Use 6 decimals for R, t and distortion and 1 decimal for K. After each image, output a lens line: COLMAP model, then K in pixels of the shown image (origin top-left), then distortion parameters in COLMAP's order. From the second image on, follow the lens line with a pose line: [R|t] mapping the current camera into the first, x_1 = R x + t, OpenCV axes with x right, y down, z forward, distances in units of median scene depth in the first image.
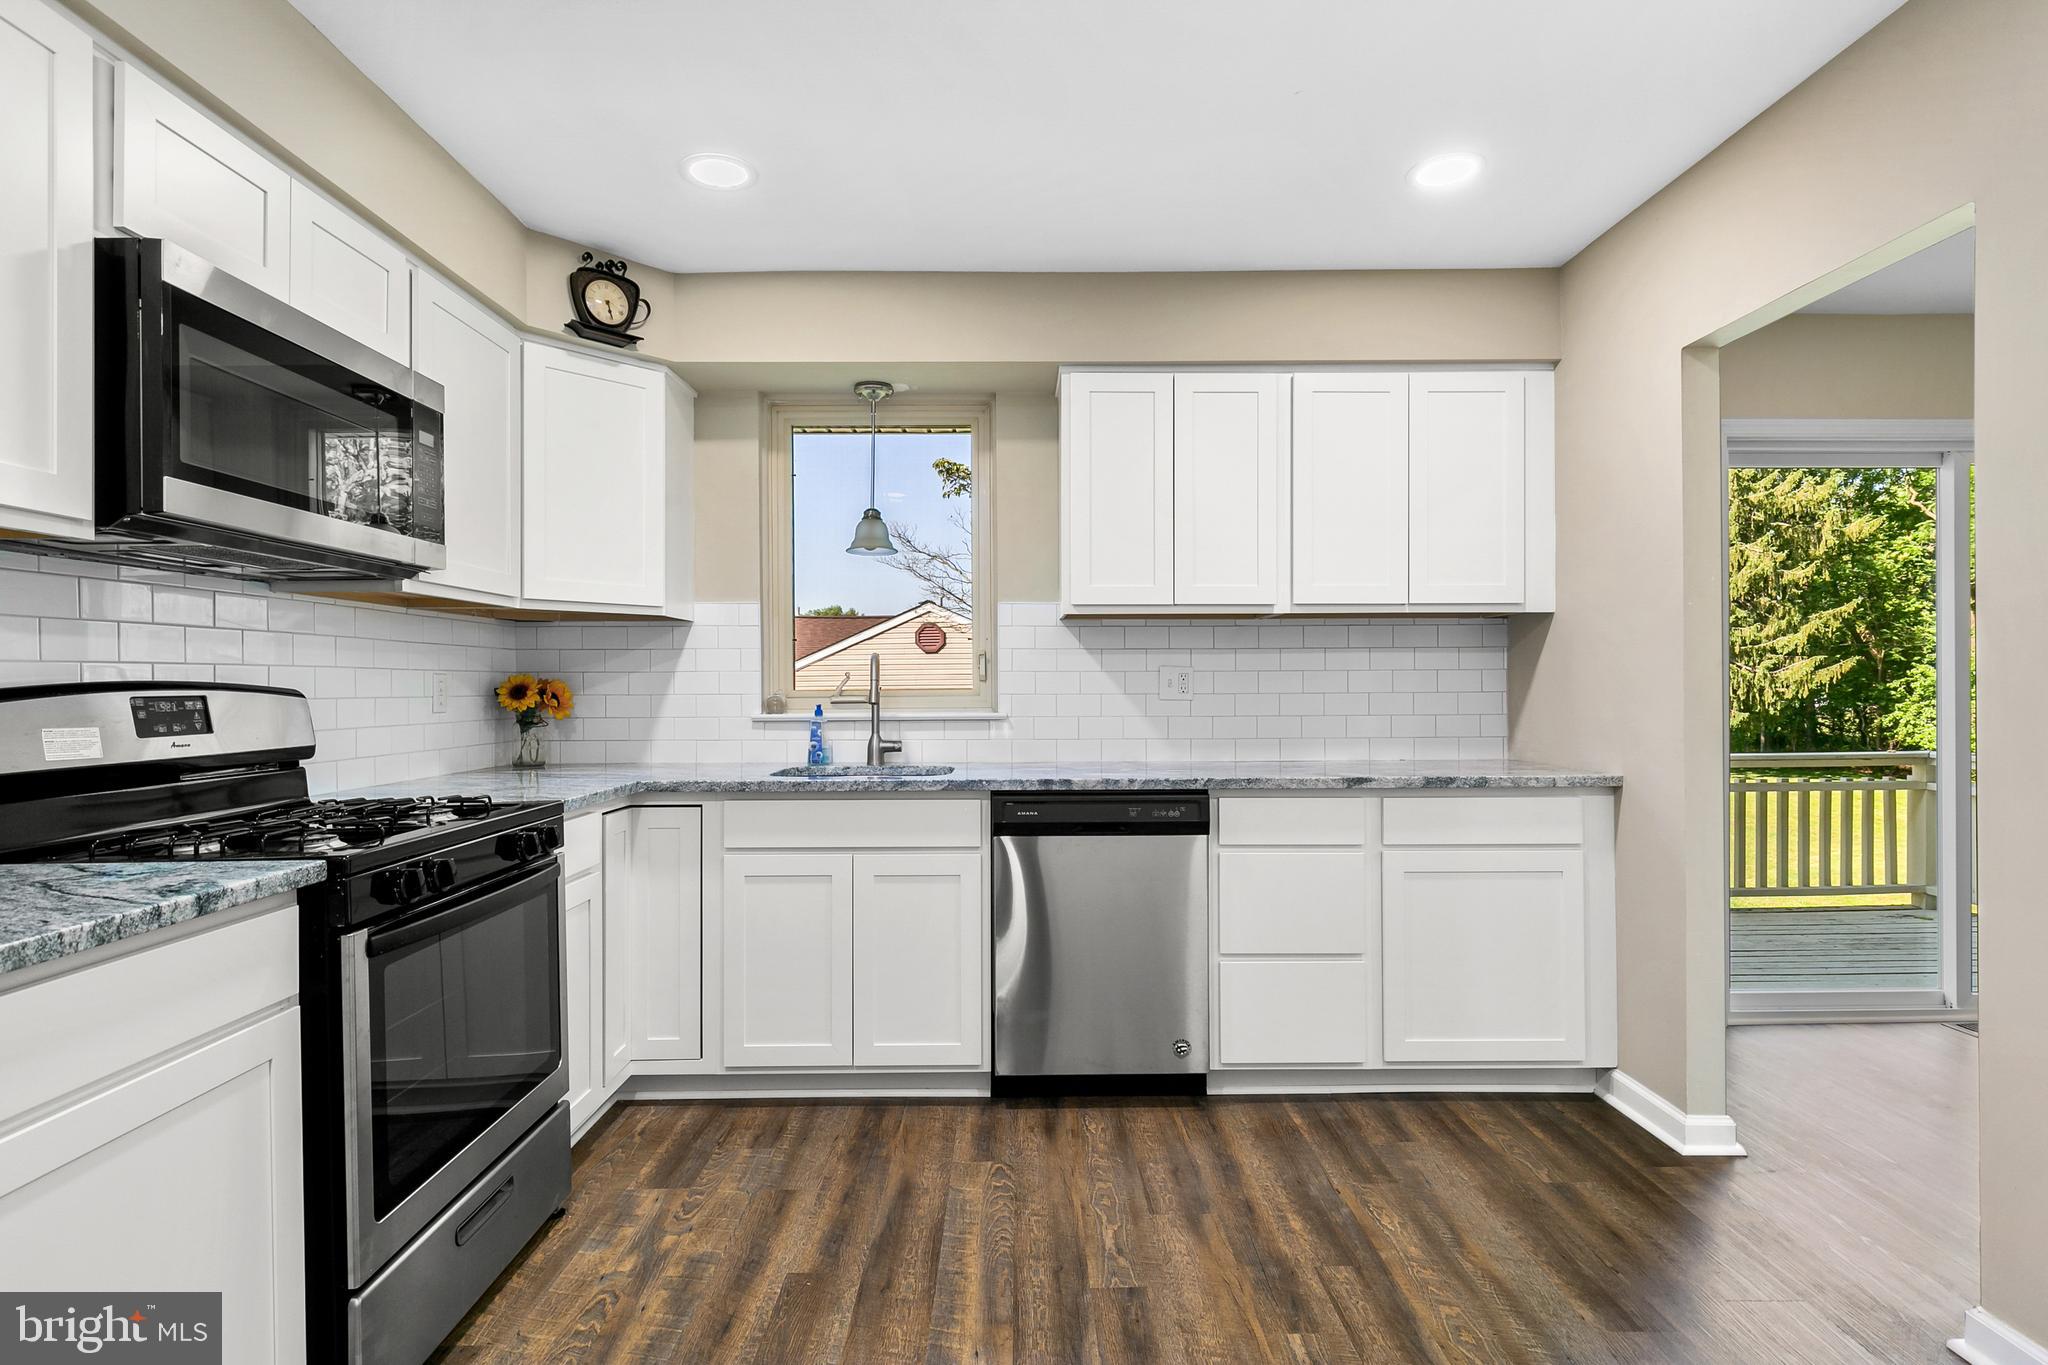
lens RADIAL K [[1024.6, 0, 1027.4], [0, 1024.6, 683.2], [0, 0, 1]] dist [0.002916, 0.000608]
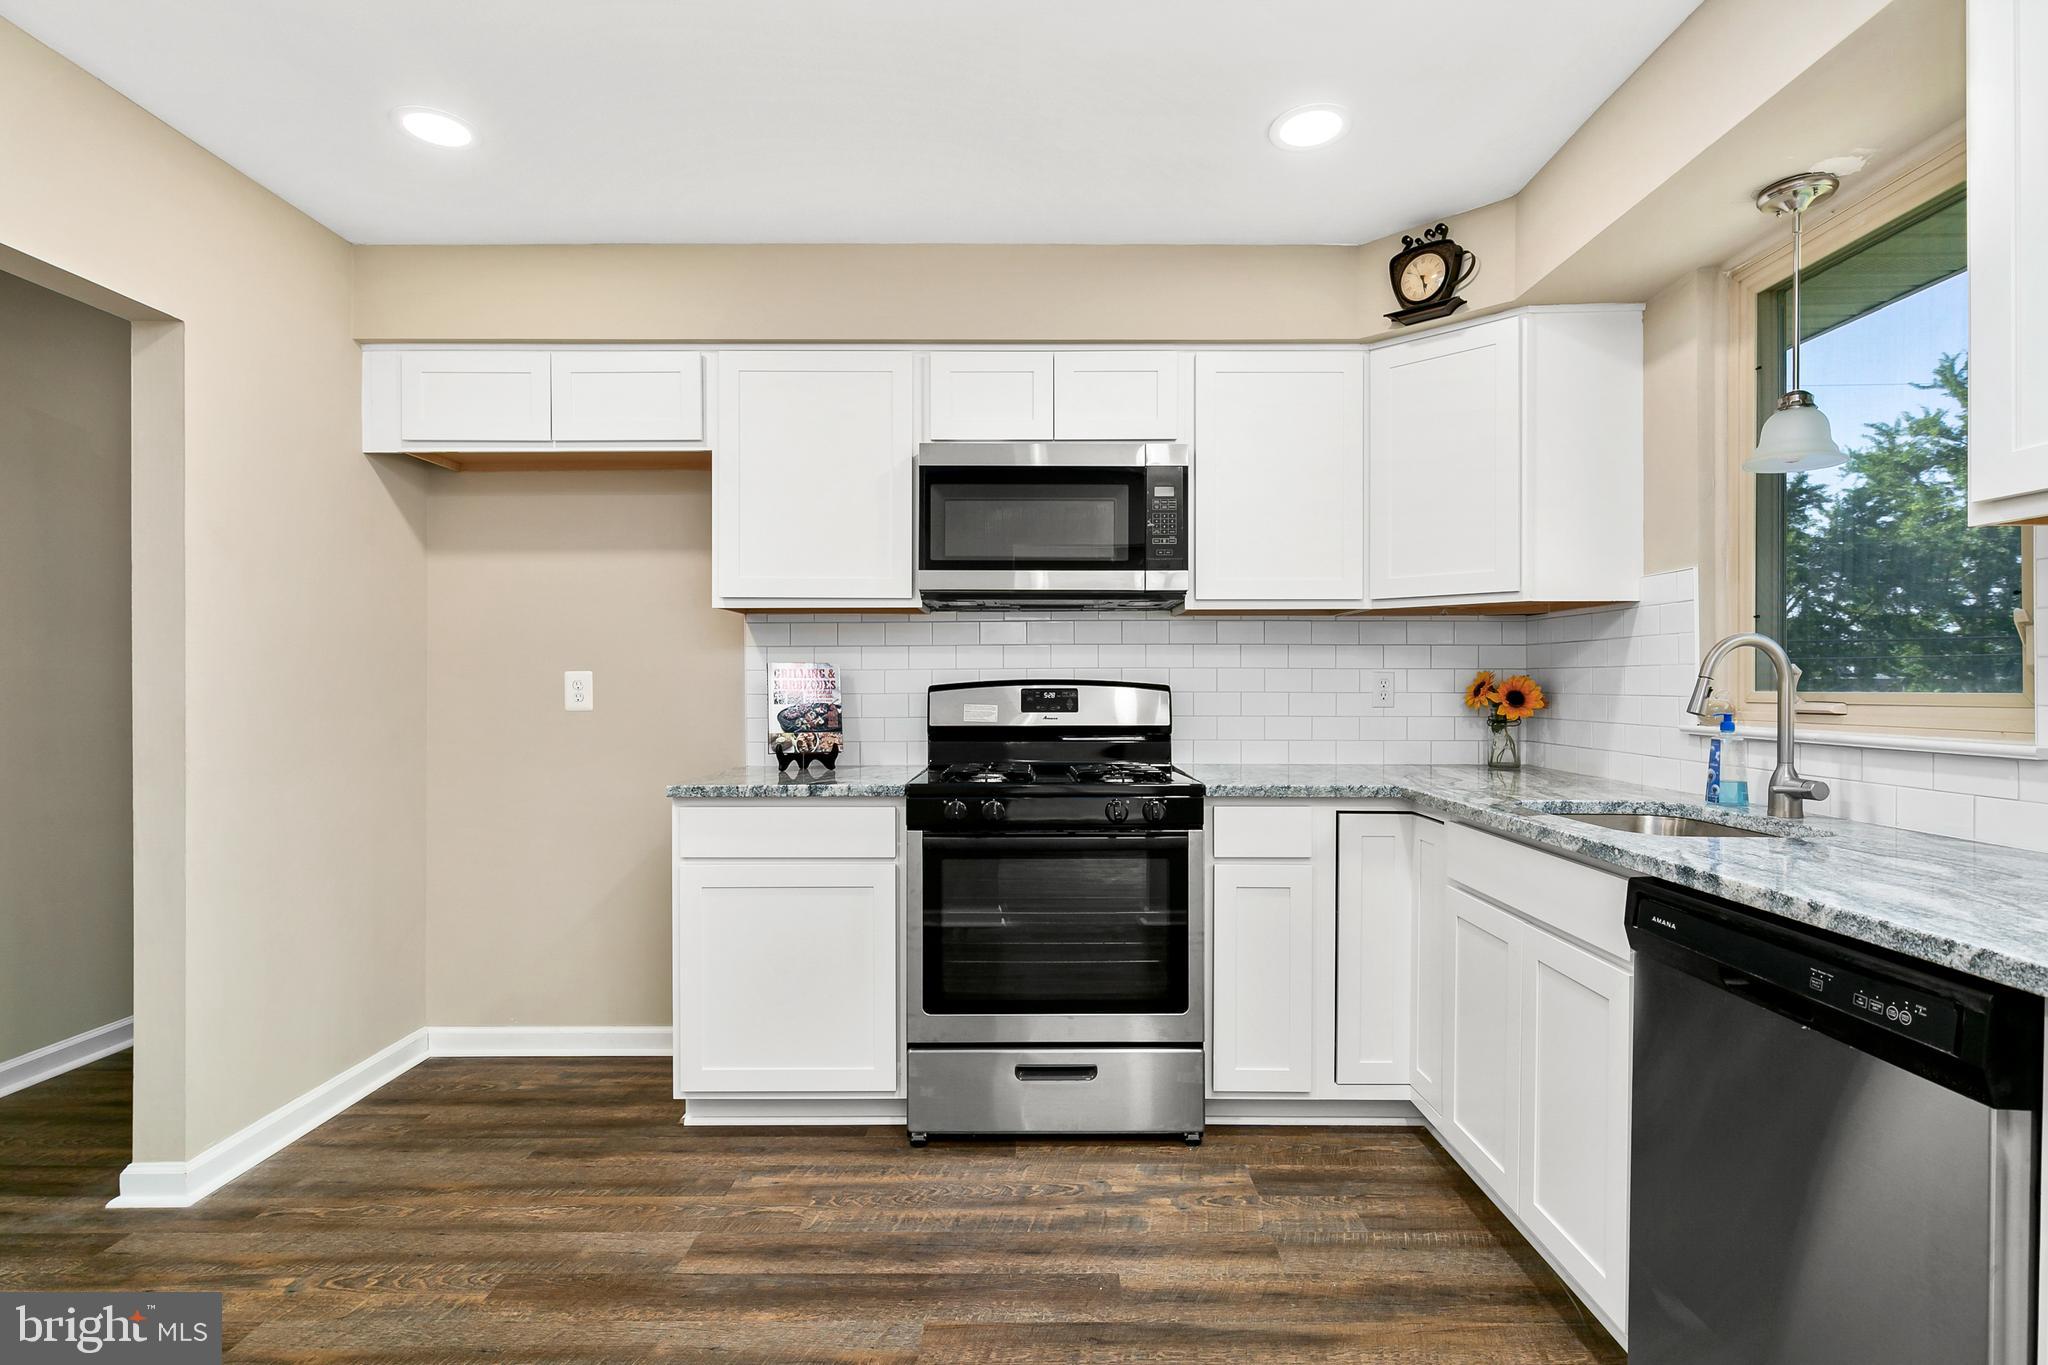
lens RADIAL K [[1001.5, 0, 1028.0], [0, 1001.5, 682.5], [0, 0, 1]] dist [0.000171, 0.000664]
pose [[-0.015096, 0.003606, -0.999880, 0.536276], [0.000219, 0.999993, 0.003603, -0.001982], [0.999886, -0.000165, -0.015096, 0.673380]]
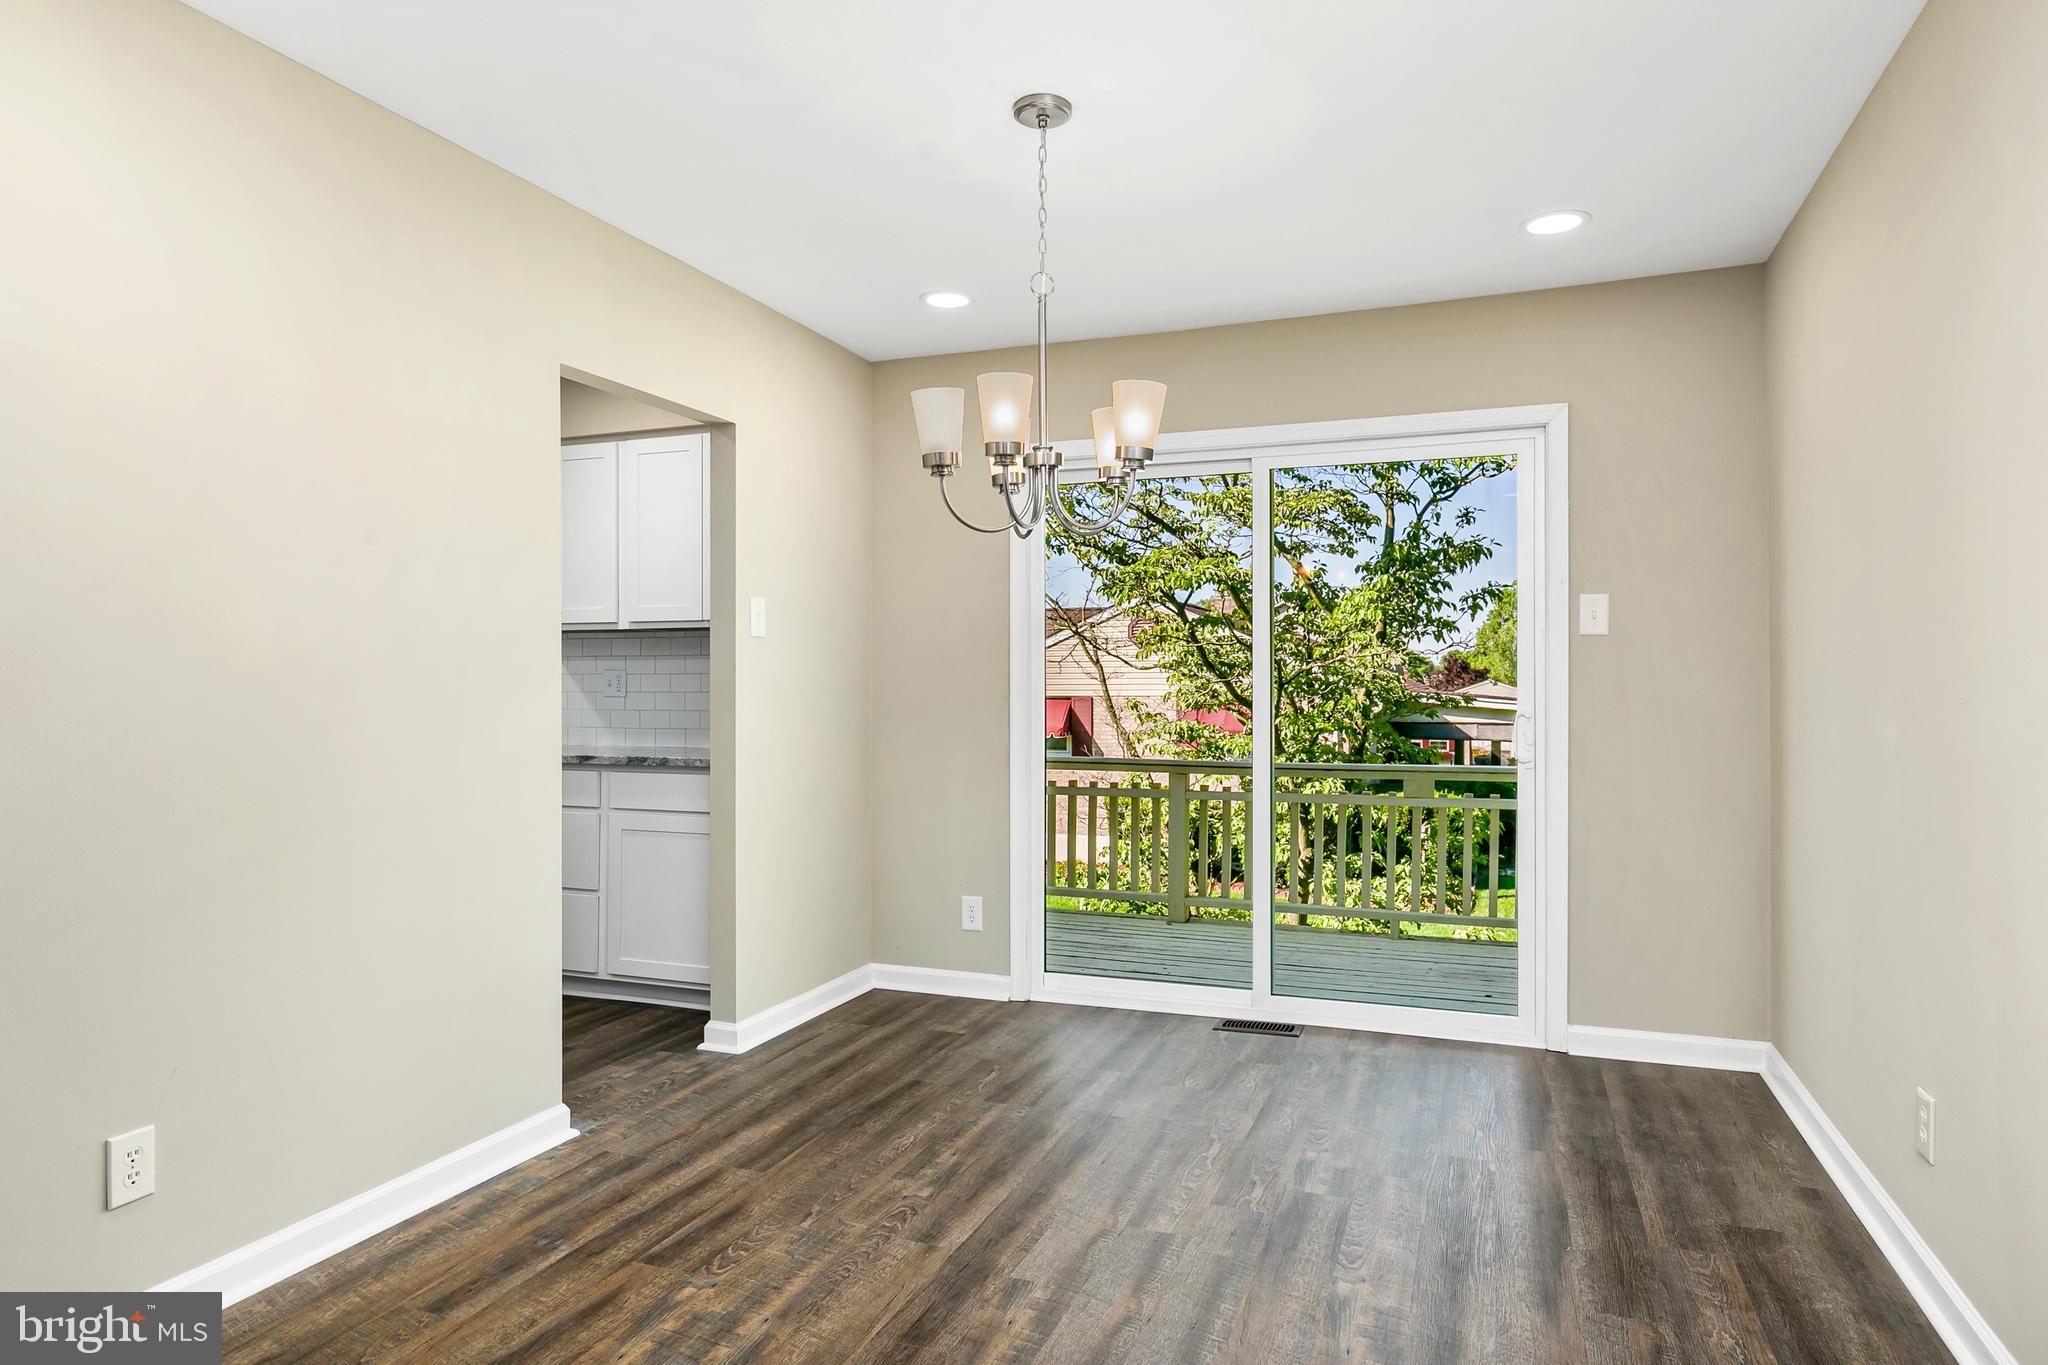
lens RADIAL K [[1217.1, 0, 1025.4], [0, 1217.1, 693.9], [0, 0, 1]] dist [-0.004045, -0.001042]
pose [[0.912166, 0.006127, -0.409776, 1.493815], [-0.002060, 0.999944, 0.010365, -0.004948], [0.409816, -0.008611, 0.912127, -0.201500]]
